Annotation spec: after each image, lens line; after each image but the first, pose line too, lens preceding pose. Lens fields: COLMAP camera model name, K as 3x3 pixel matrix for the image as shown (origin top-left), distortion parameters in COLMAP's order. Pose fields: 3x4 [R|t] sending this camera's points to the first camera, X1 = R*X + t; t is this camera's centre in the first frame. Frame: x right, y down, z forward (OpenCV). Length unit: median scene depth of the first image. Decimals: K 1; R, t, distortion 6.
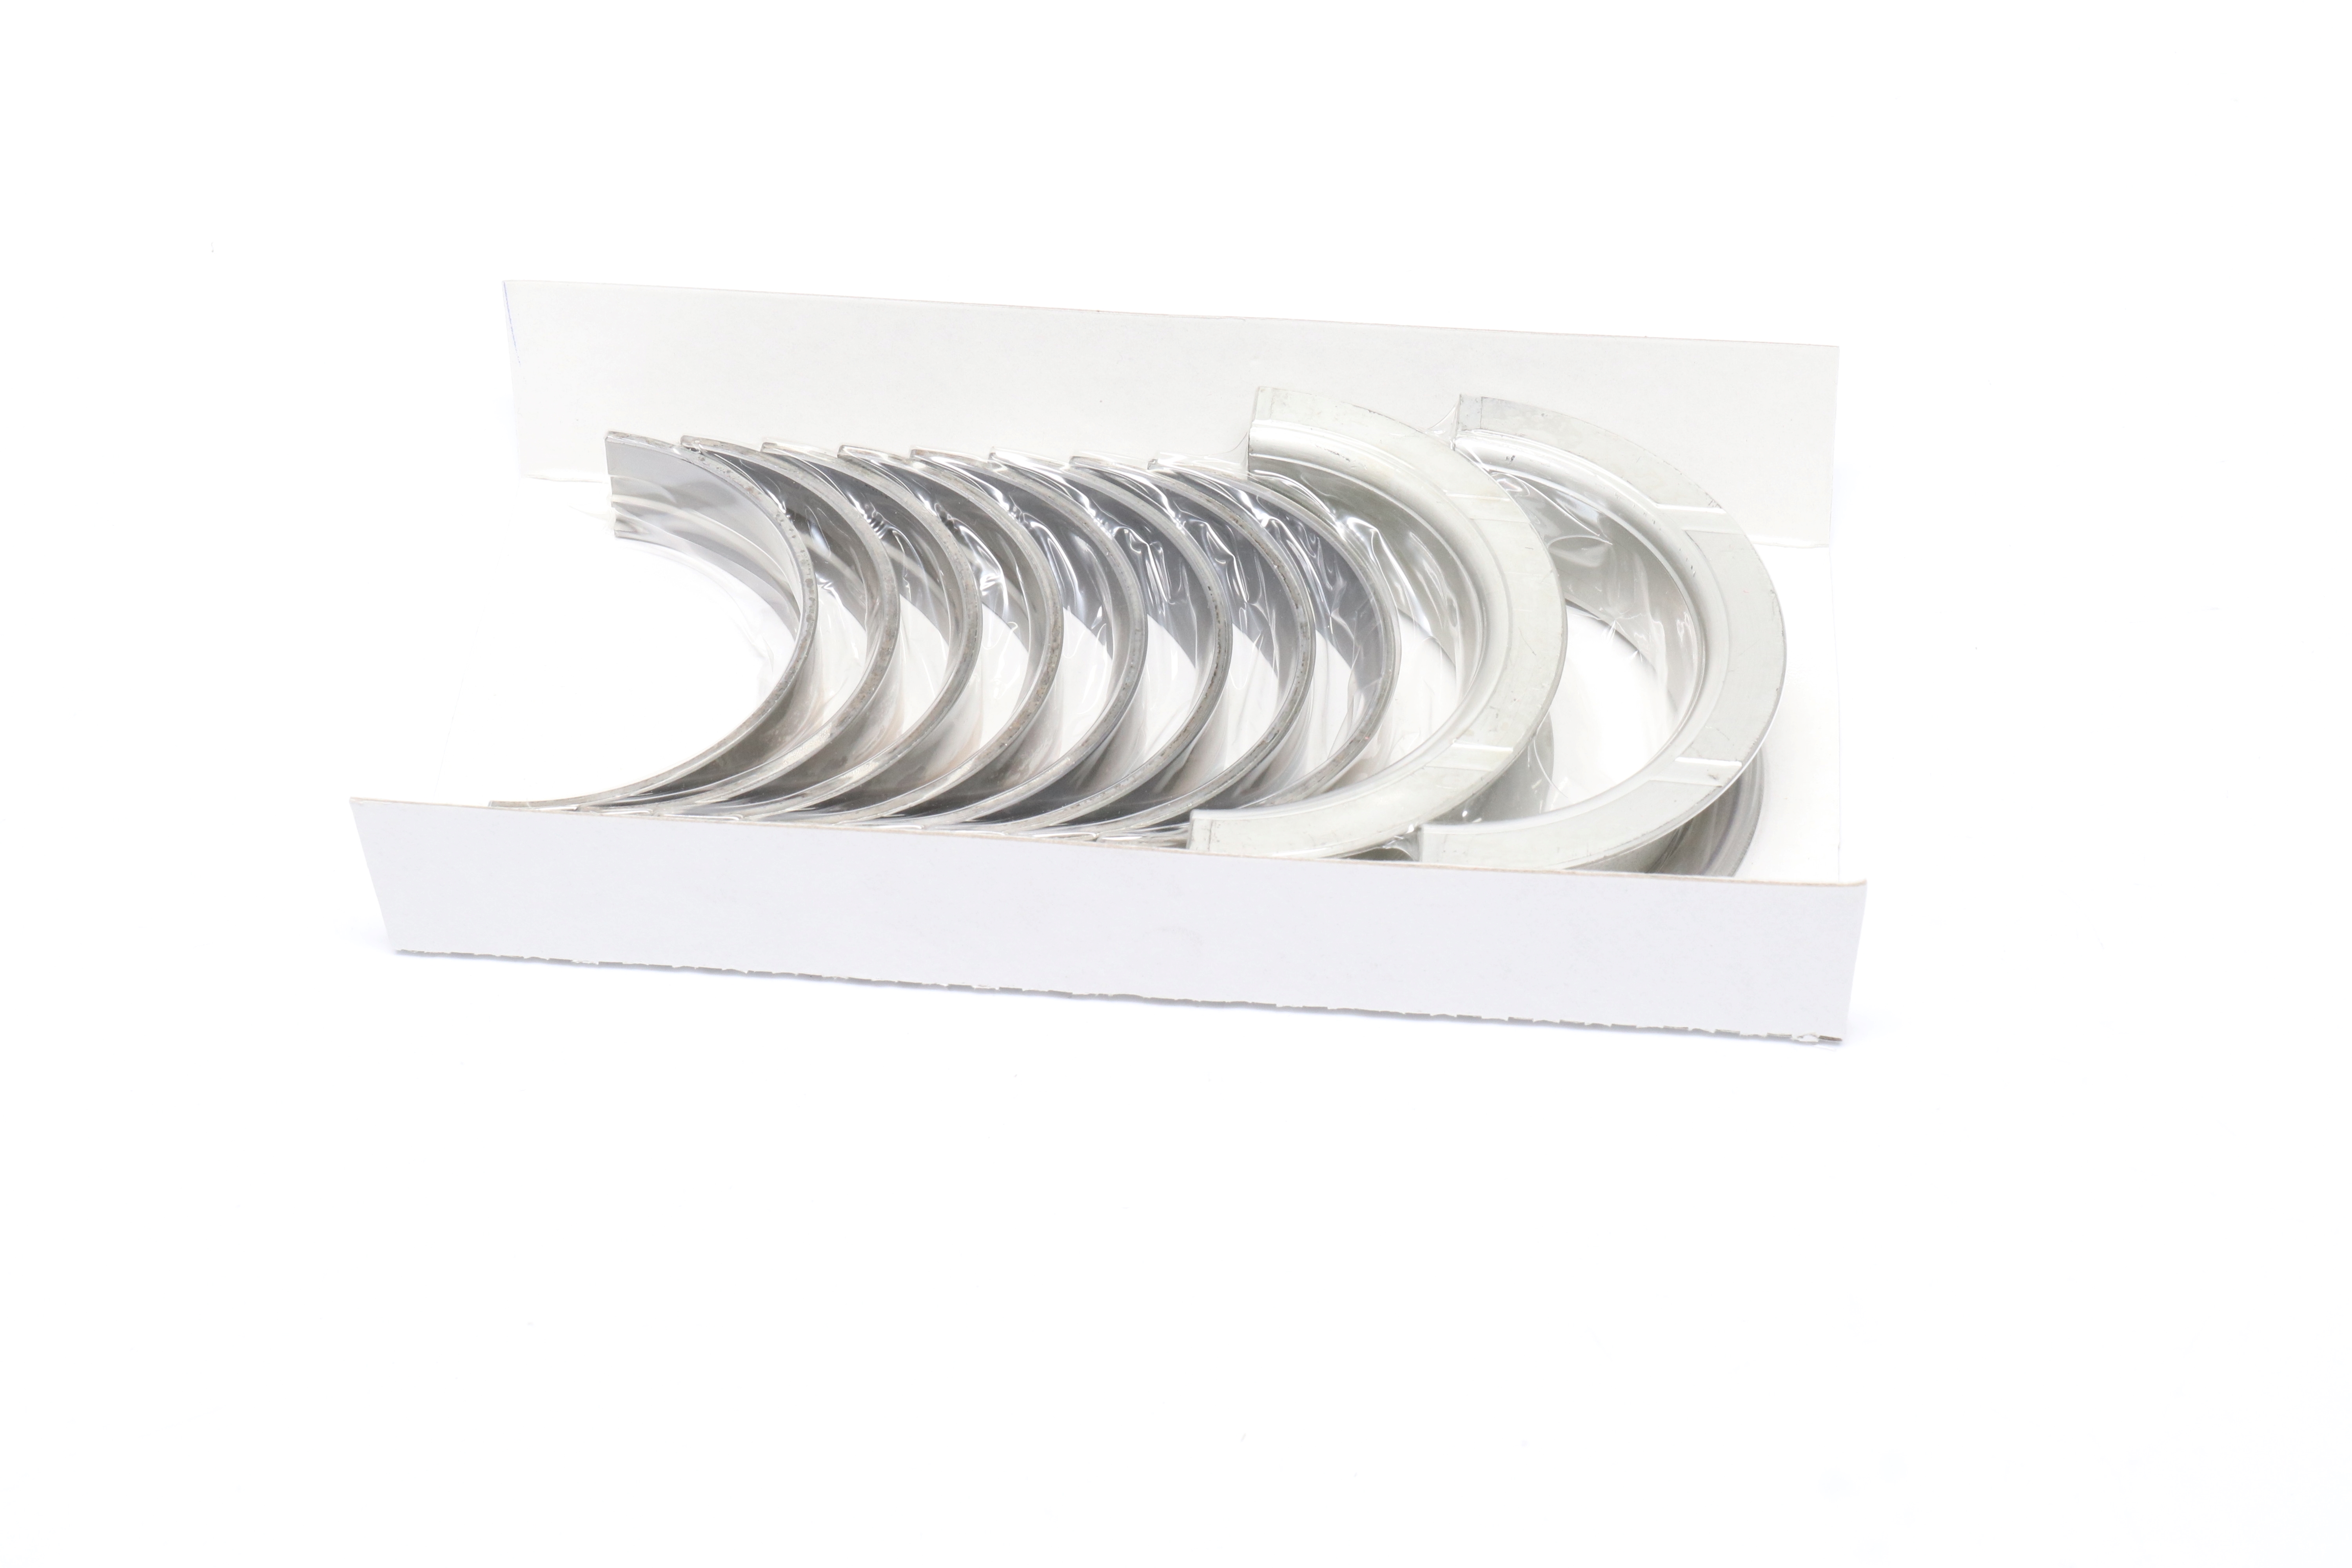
lens RADIAL K [[4908.3, 0, 1175.5], [0, 4908.3, 786.5], [0, 0, 1]] dist [-0.044064, 0.000000]
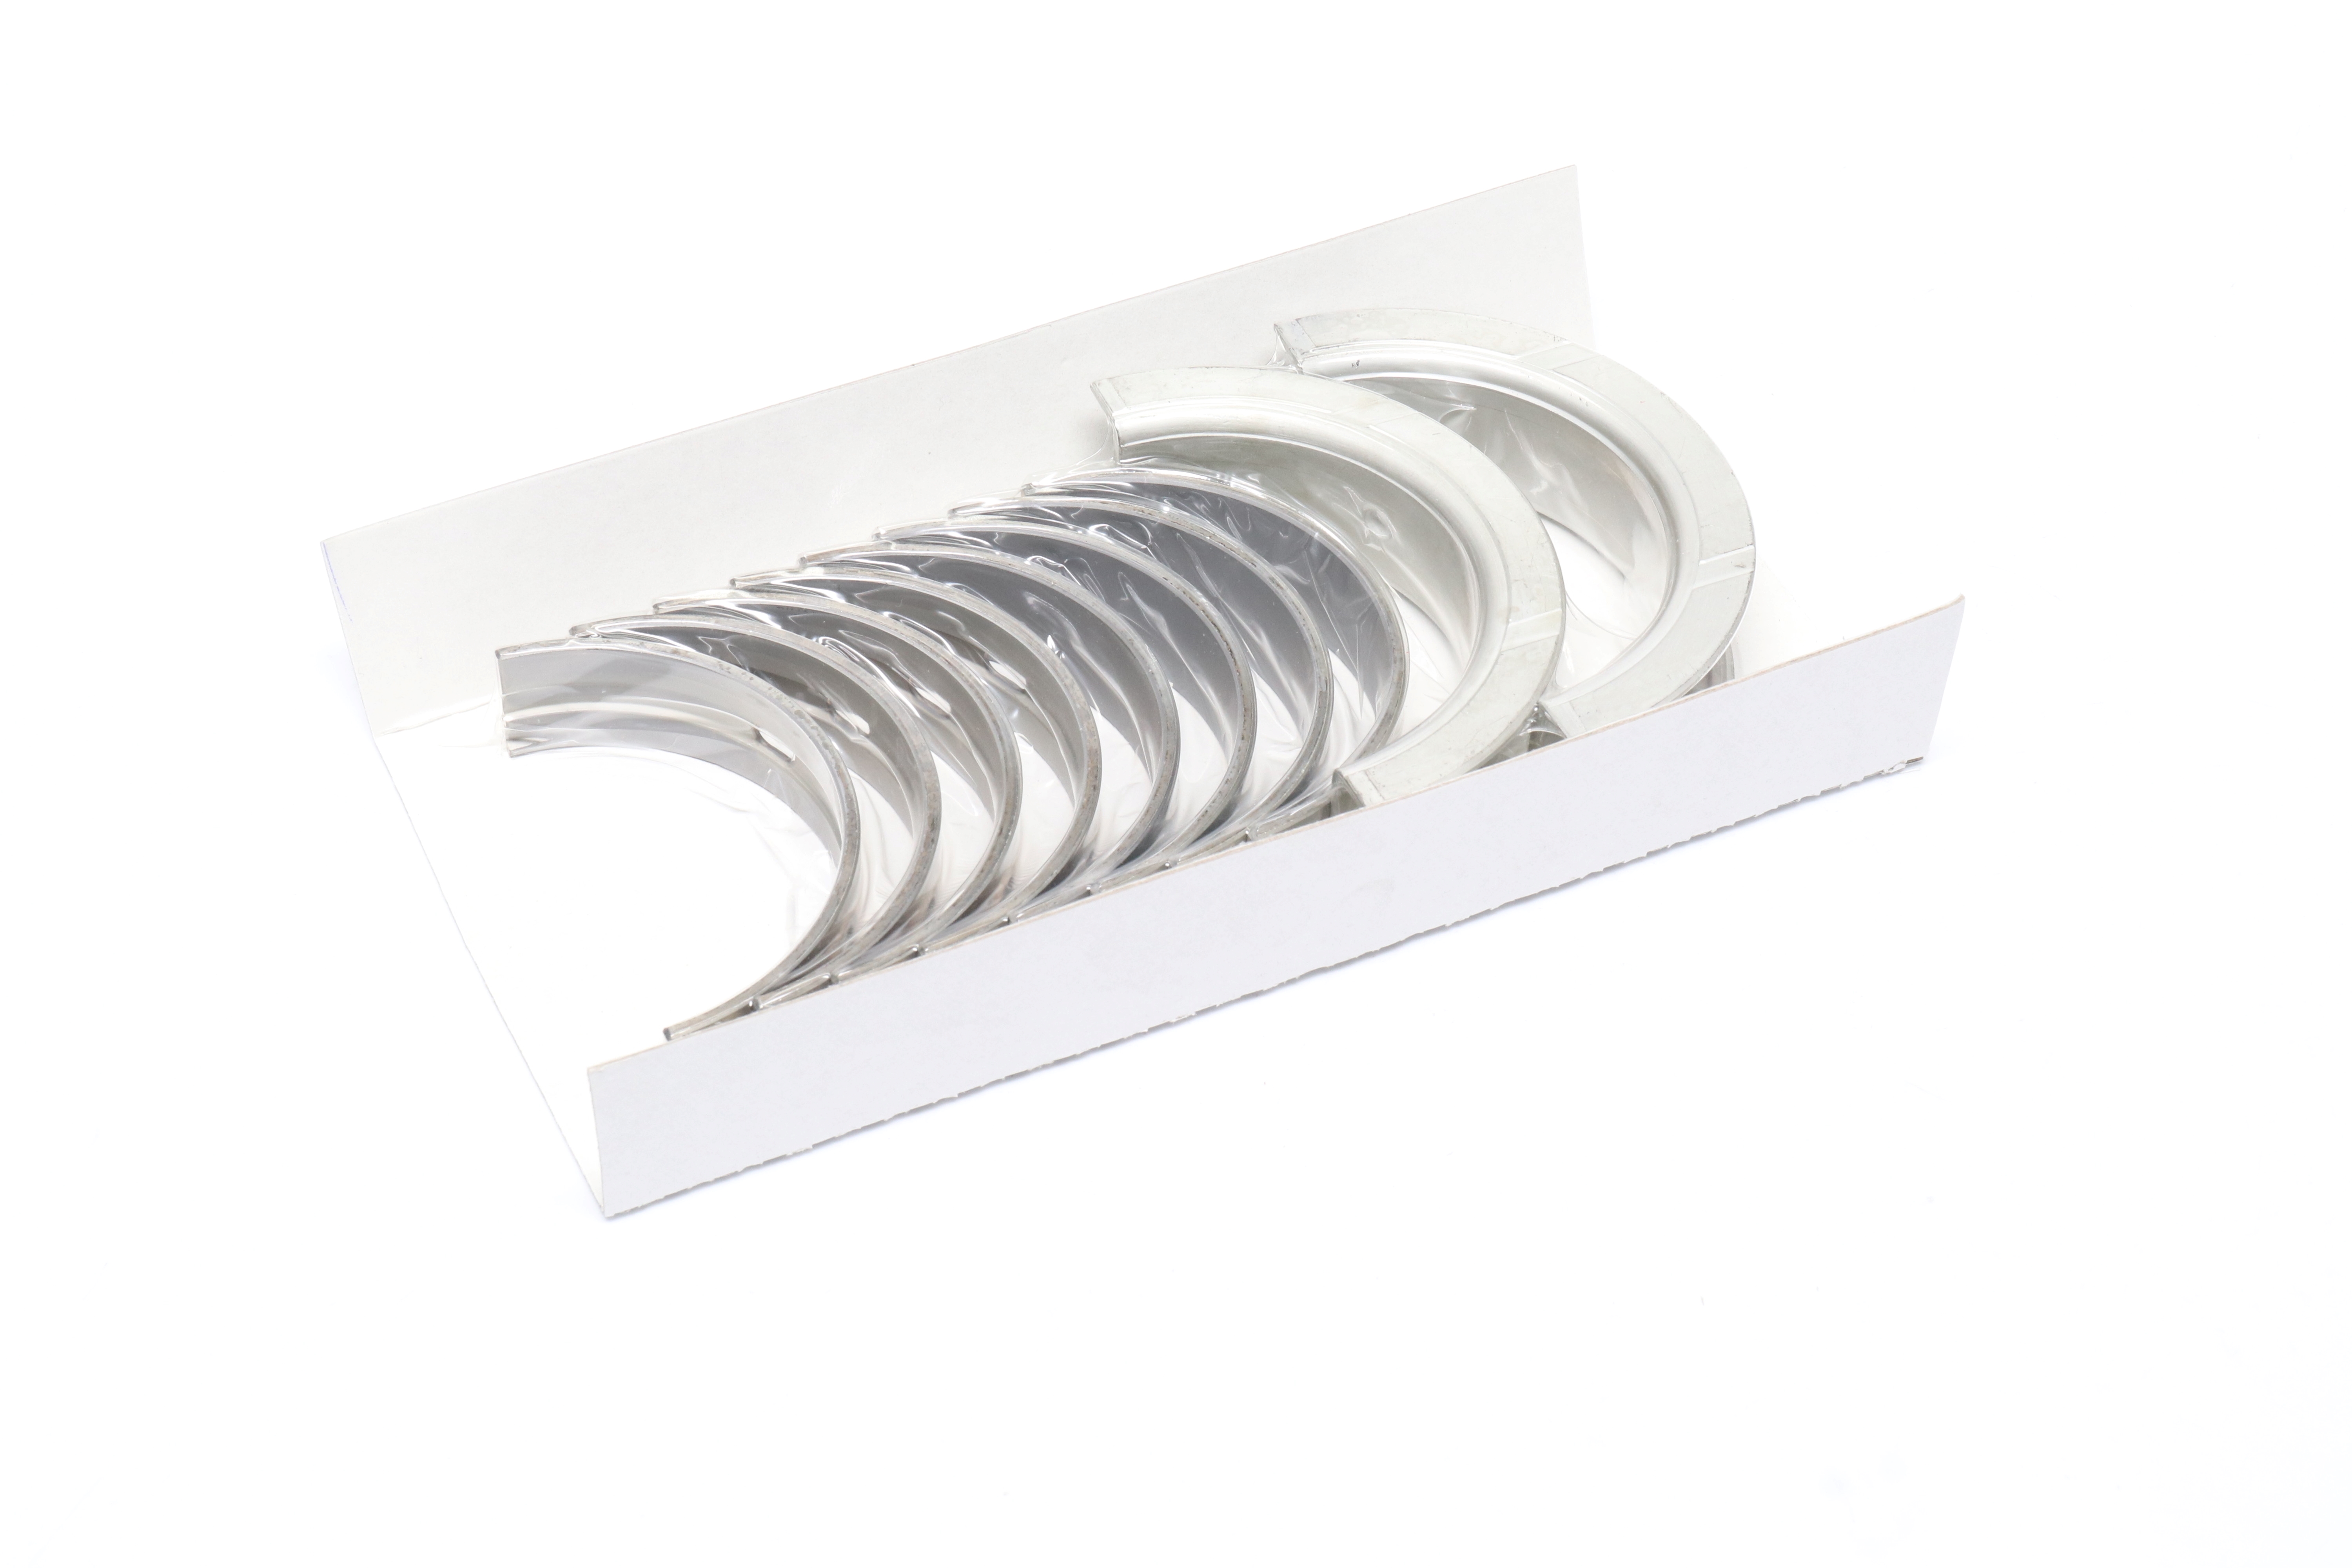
lens RADIAL K [[4908.3, 0, 1175.4], [0, 4908.3, 781.5], [0, 0, 1]] dist [-0.044064, 0.000000]
pose [[0.855812, -0.352188, 0.378879, -0.380283], [0.353190, 0.932970, 0.069459, -0.069605], [-0.377945, 0.074372, 0.922836, 0.075749]]
